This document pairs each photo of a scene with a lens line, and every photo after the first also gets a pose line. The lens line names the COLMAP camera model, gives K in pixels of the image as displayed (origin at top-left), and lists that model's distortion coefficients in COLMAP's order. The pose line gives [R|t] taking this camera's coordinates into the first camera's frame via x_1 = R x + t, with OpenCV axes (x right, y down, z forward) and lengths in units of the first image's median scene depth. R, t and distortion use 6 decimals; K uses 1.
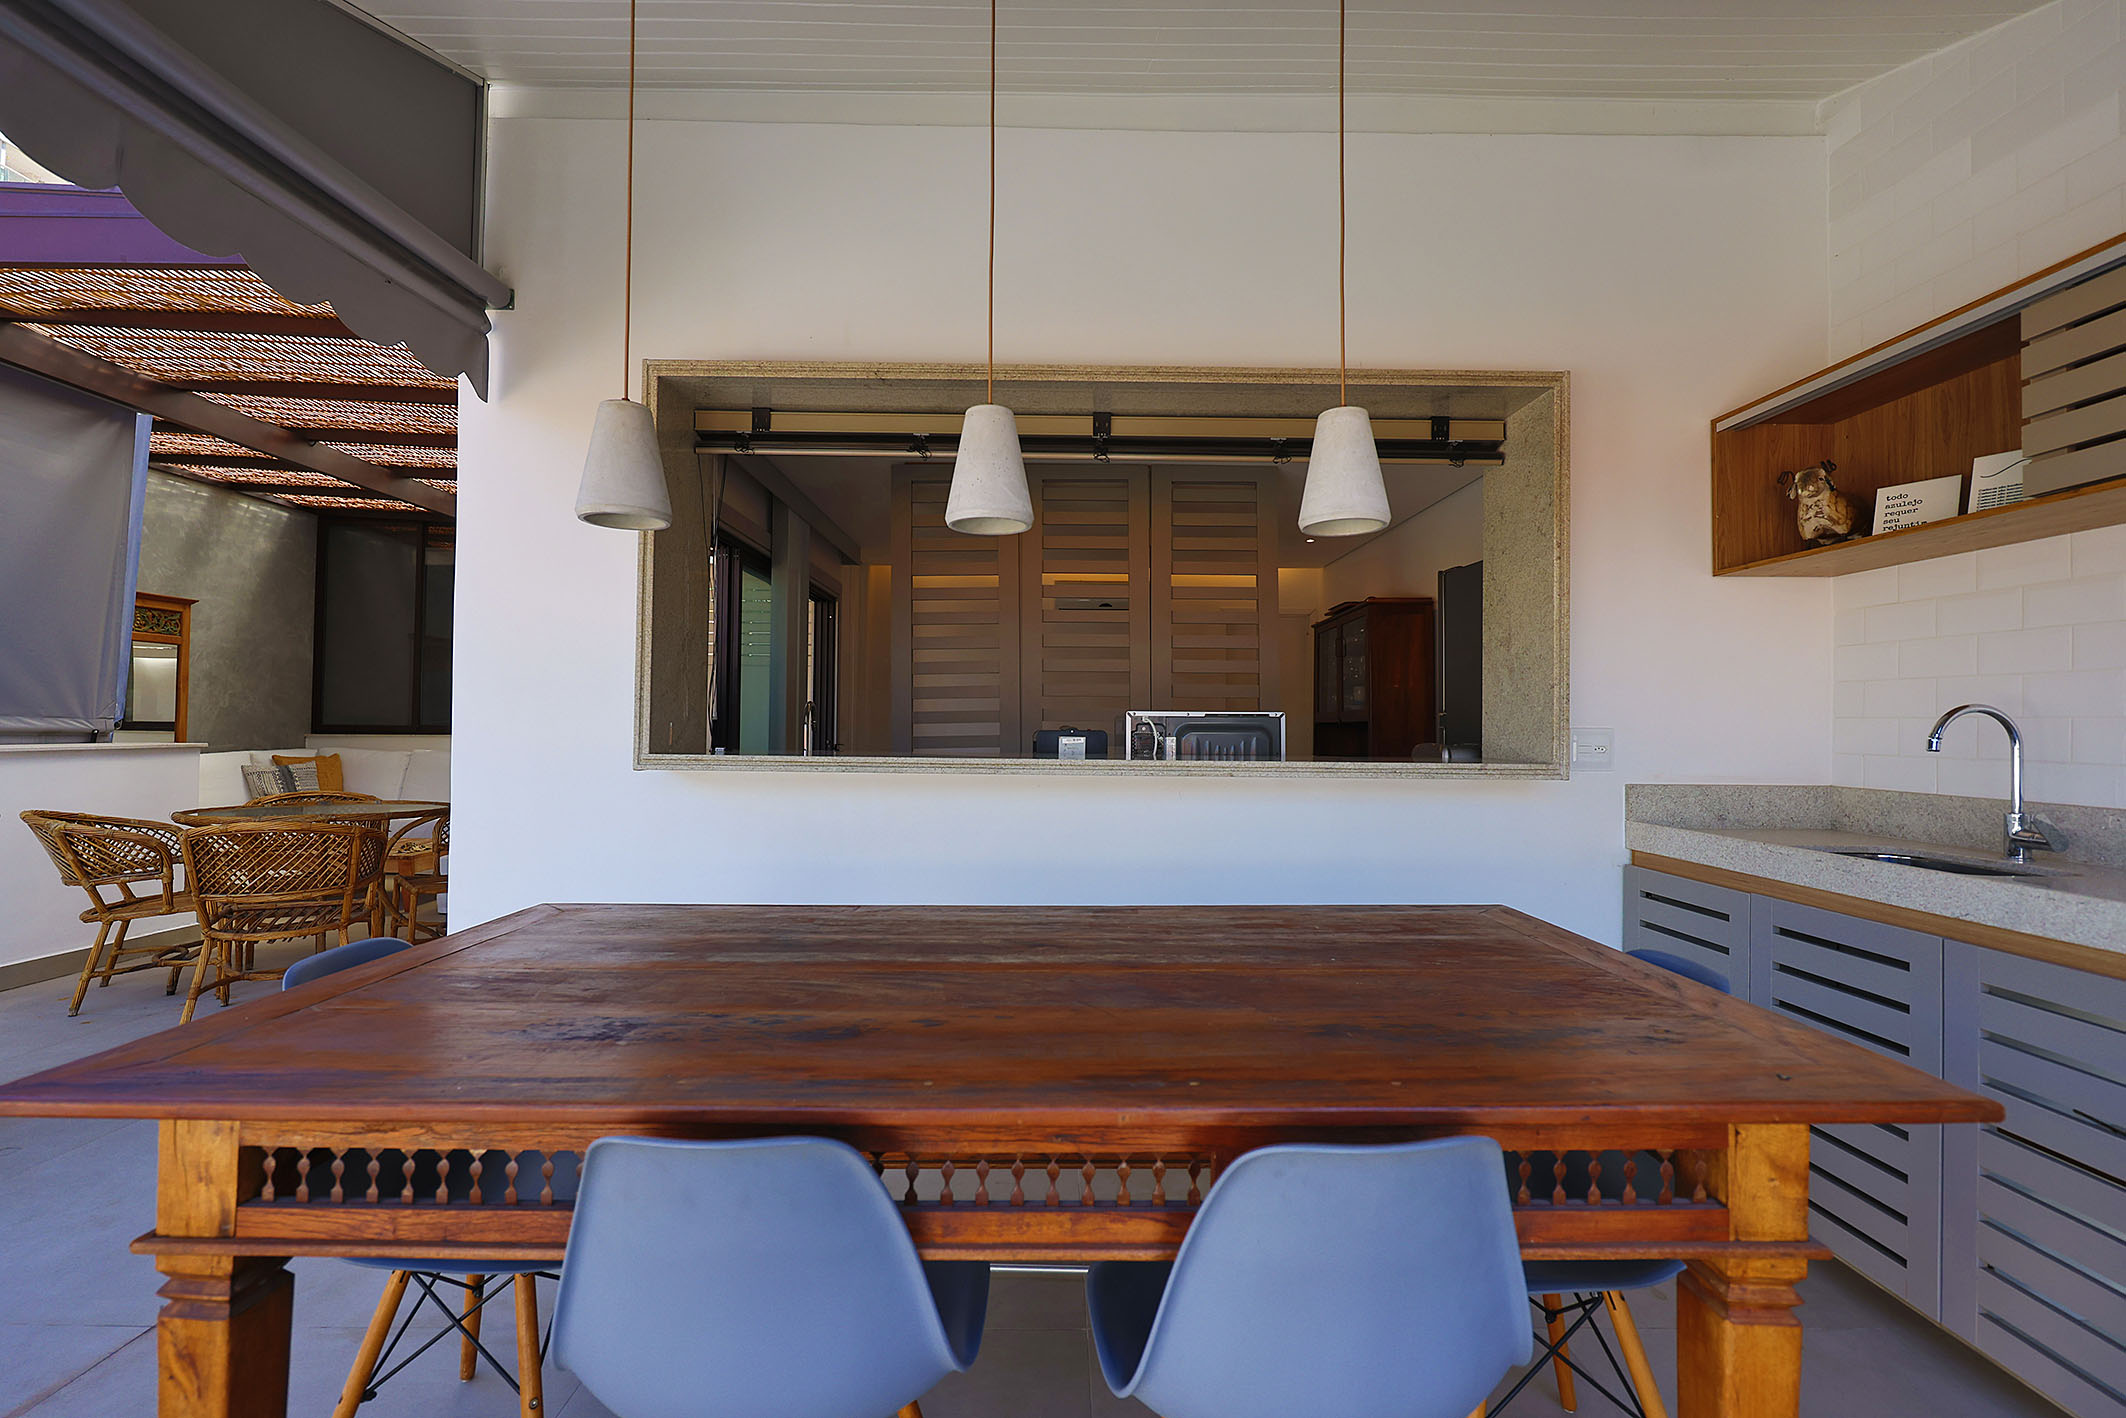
lens RADIAL K [[905.3, 0, 1062.1], [0, 905.3, 700.1], [0, 0, 1]] dist [0.001086, -0.000894]
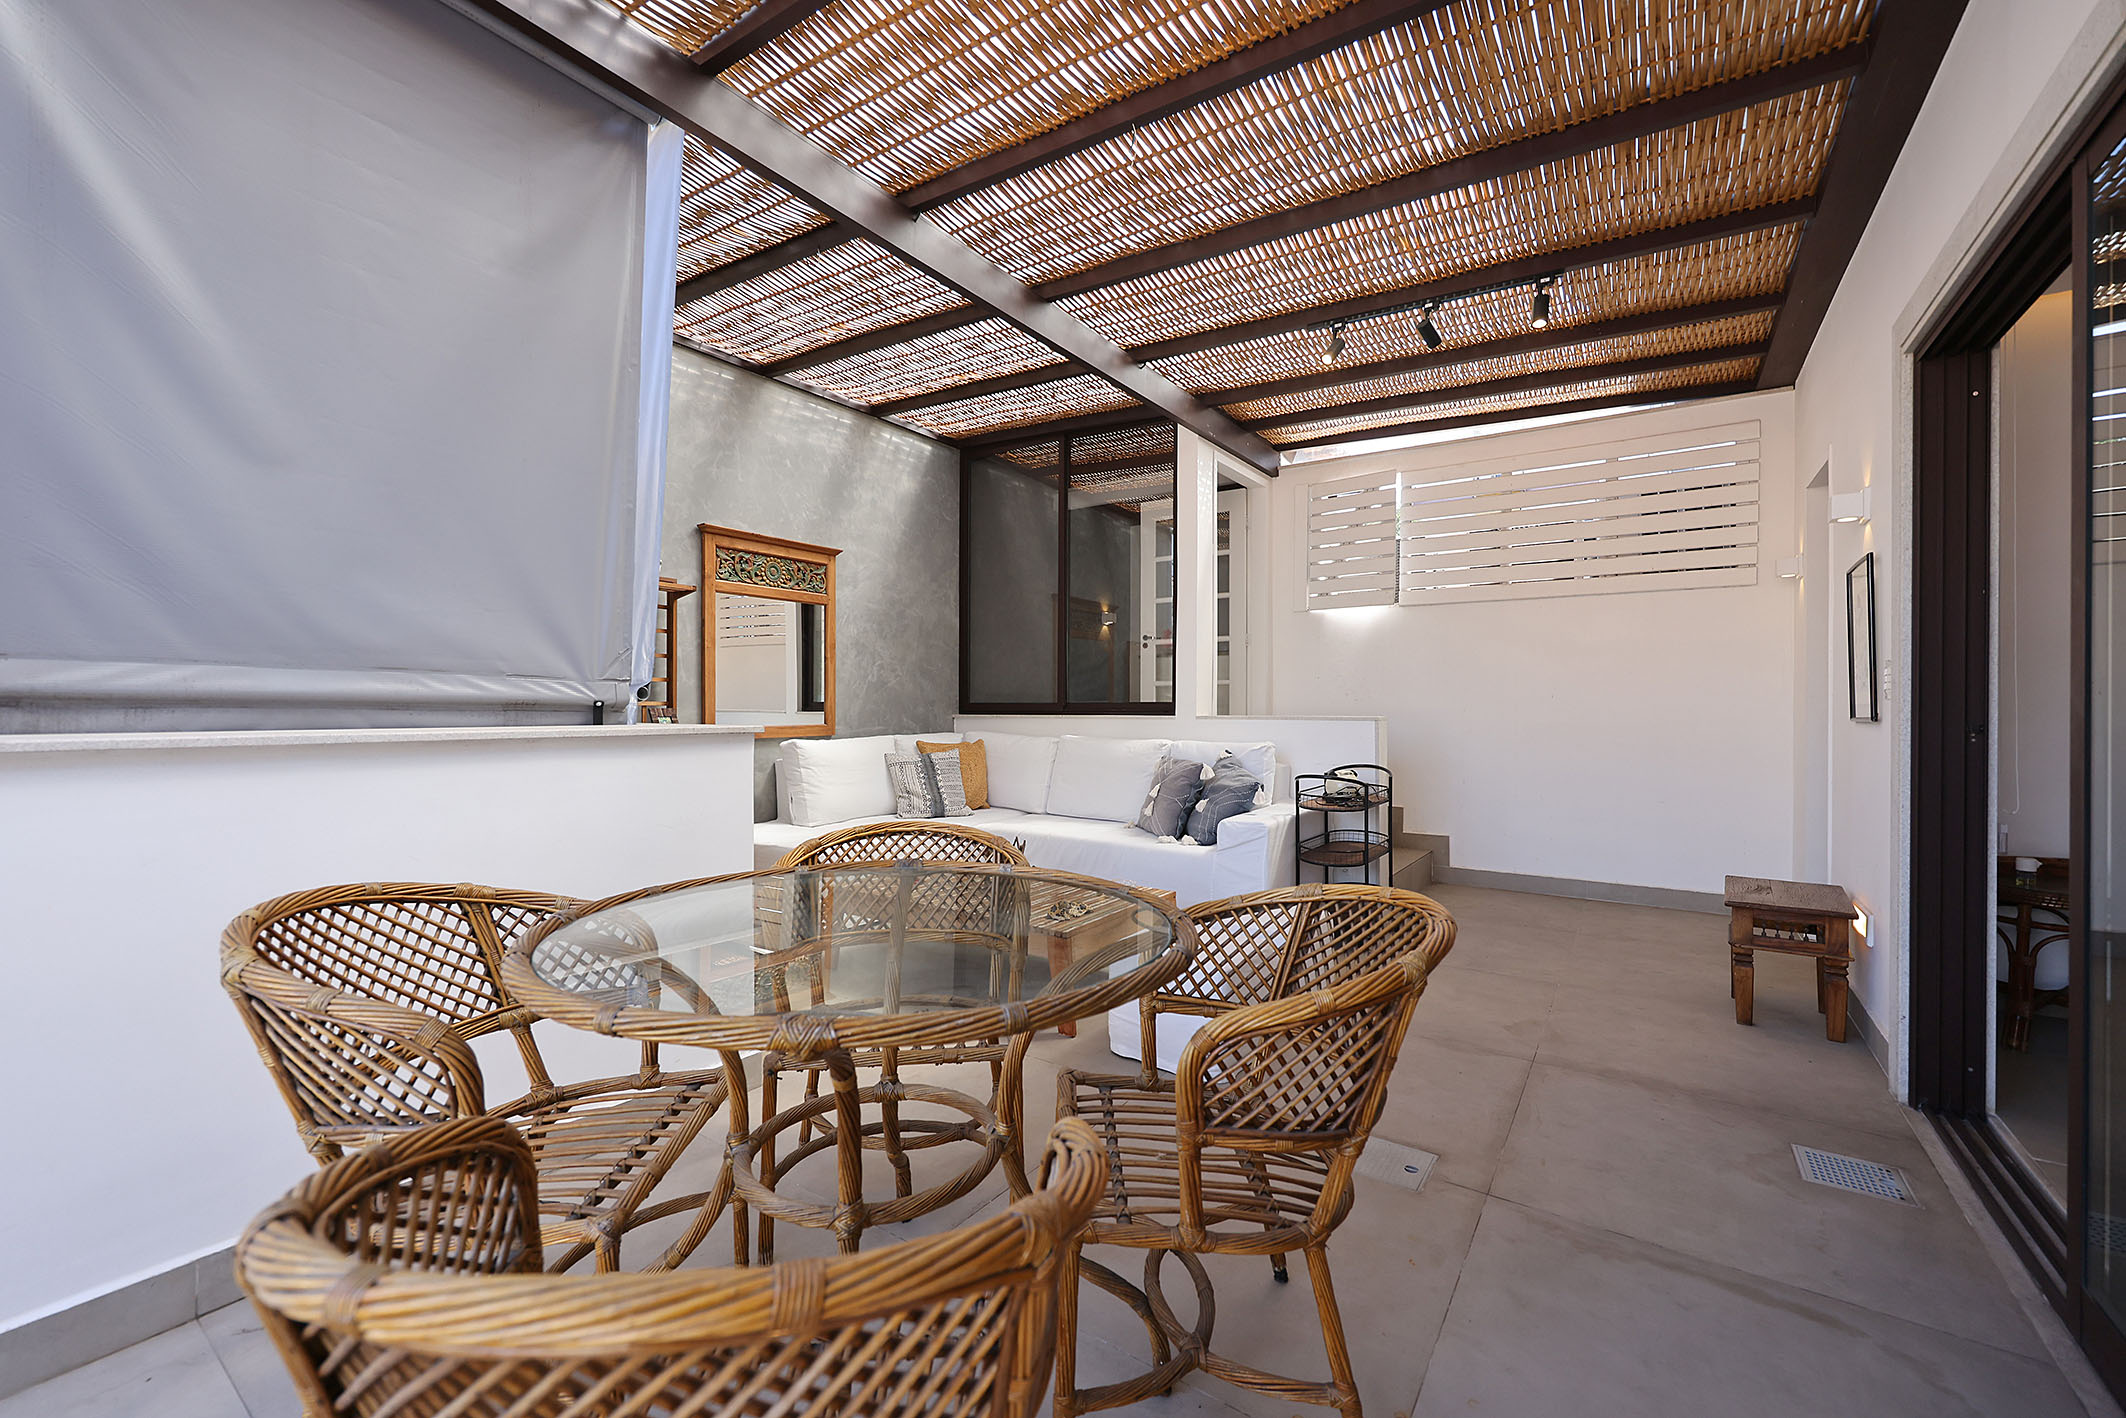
lens RADIAL K [[853.7, 0, 1065.0], [0, 853.7, 702.7], [0, 0, 1]] dist [-0.001939, 0.000766]
pose [[0.818691, -0.008362, -0.574174, -0.343940], [0.019363, 0.999727, 0.013050, 0.020724], [0.573908, -0.021801, 0.818629, 0.474899]]
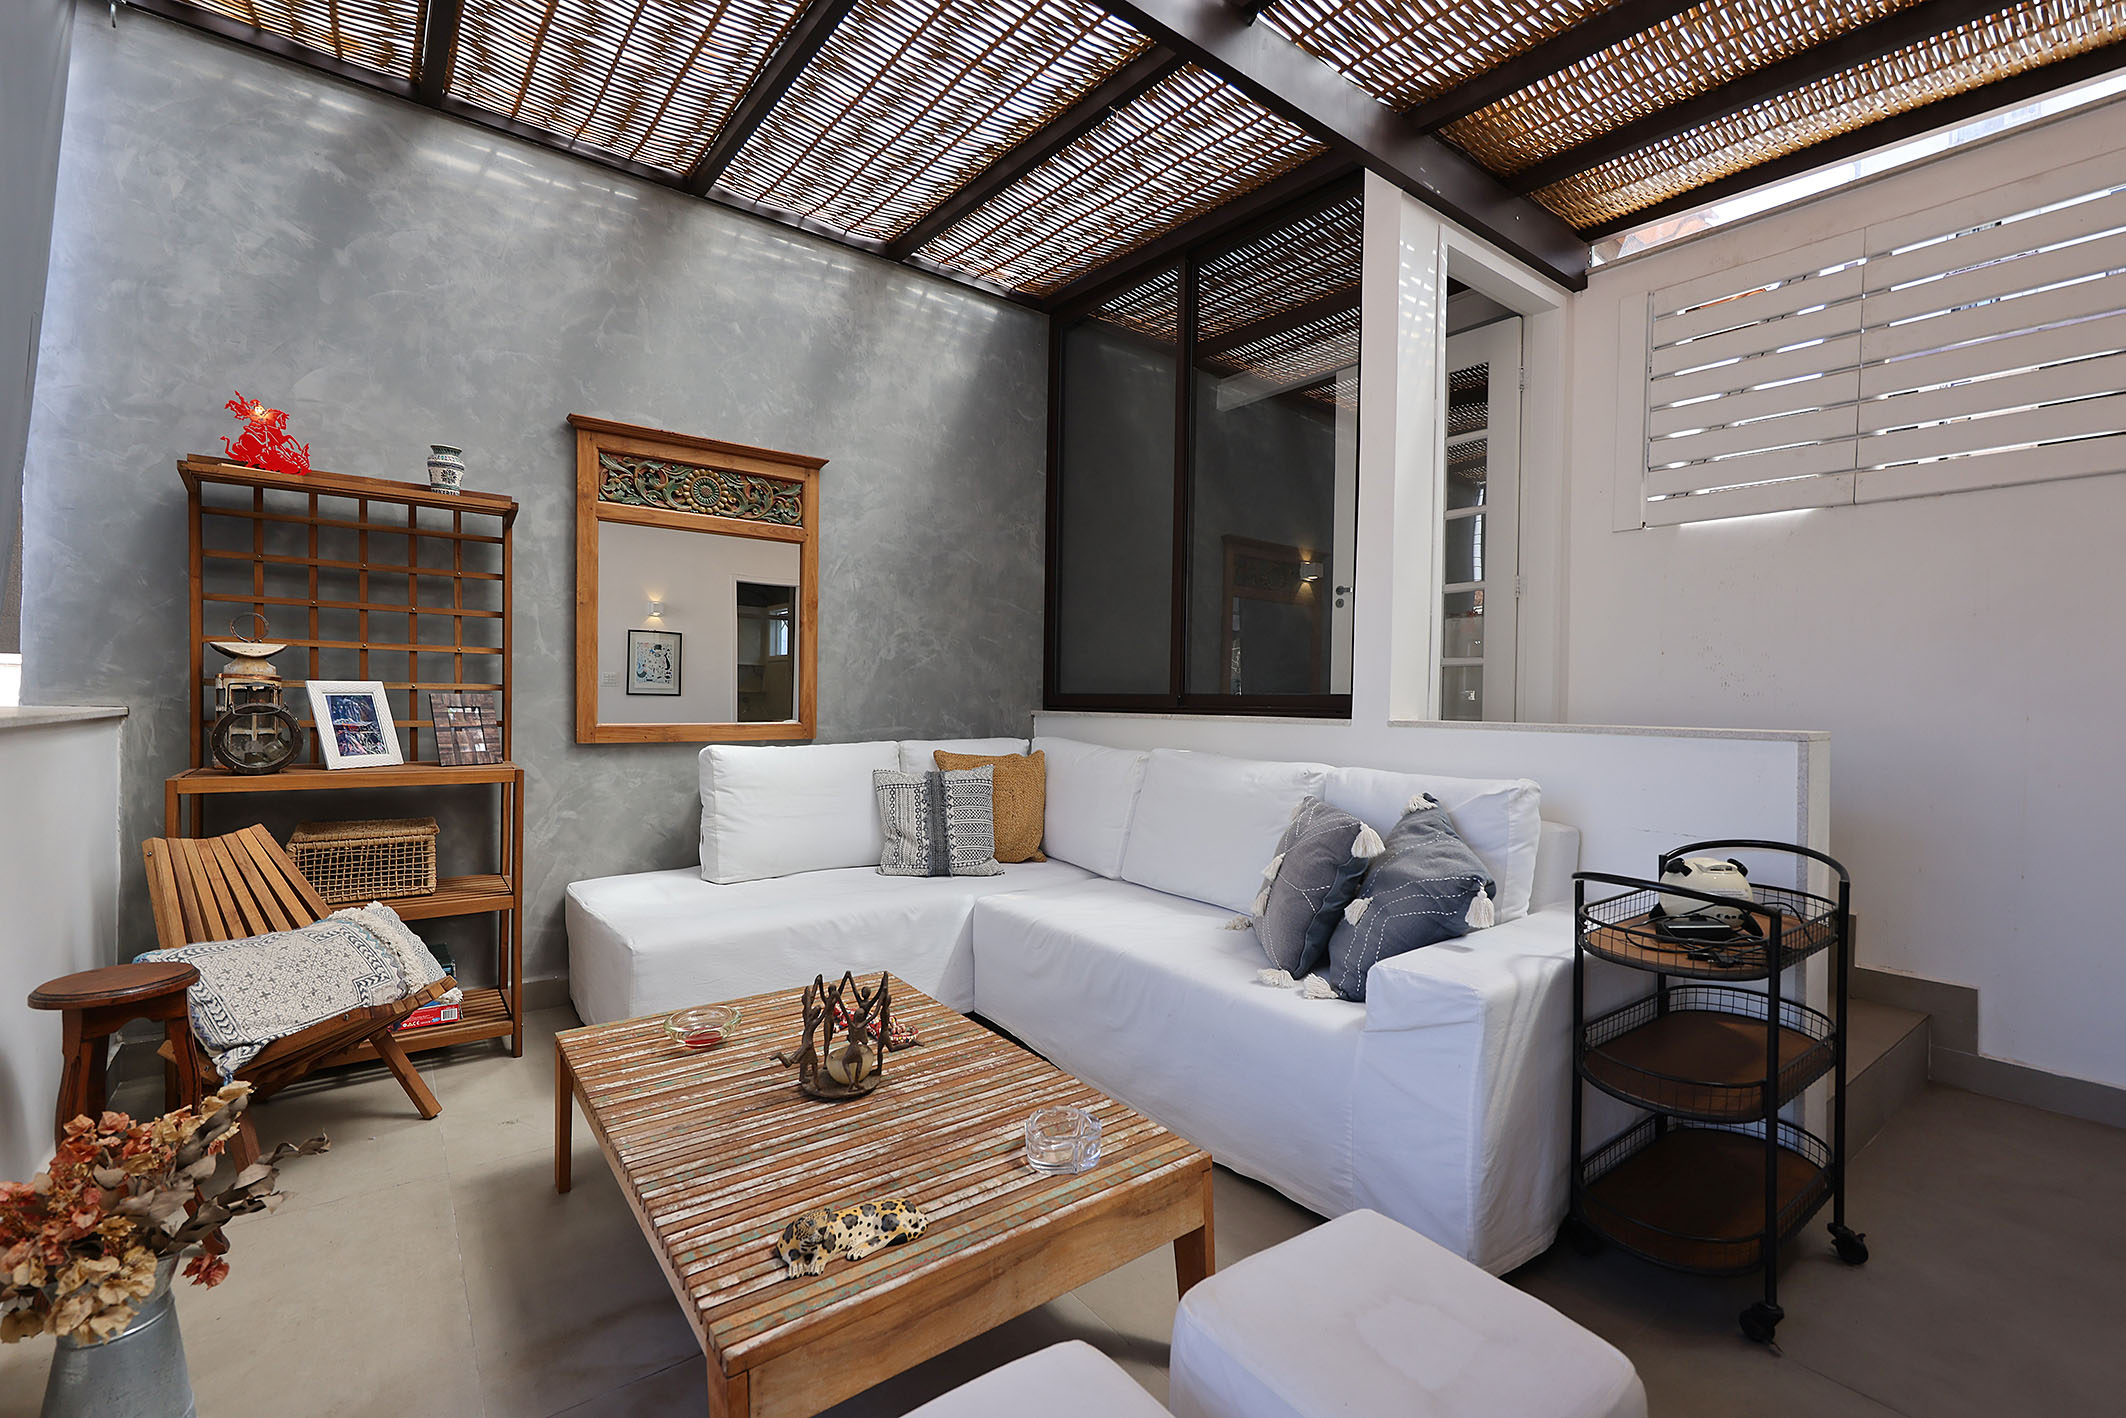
lens RADIAL K [[905.3, 0, 1052.9], [0, 905.3, 703.9], [0, 0, 1]] dist [0.001086, -0.000894]
pose [[0.591018, 0.007053, -0.806628, -0.429713], [0.009723, 0.999827, 0.015866, 0.027773], [0.806600, -0.017220, 0.590847, 0.771793]]
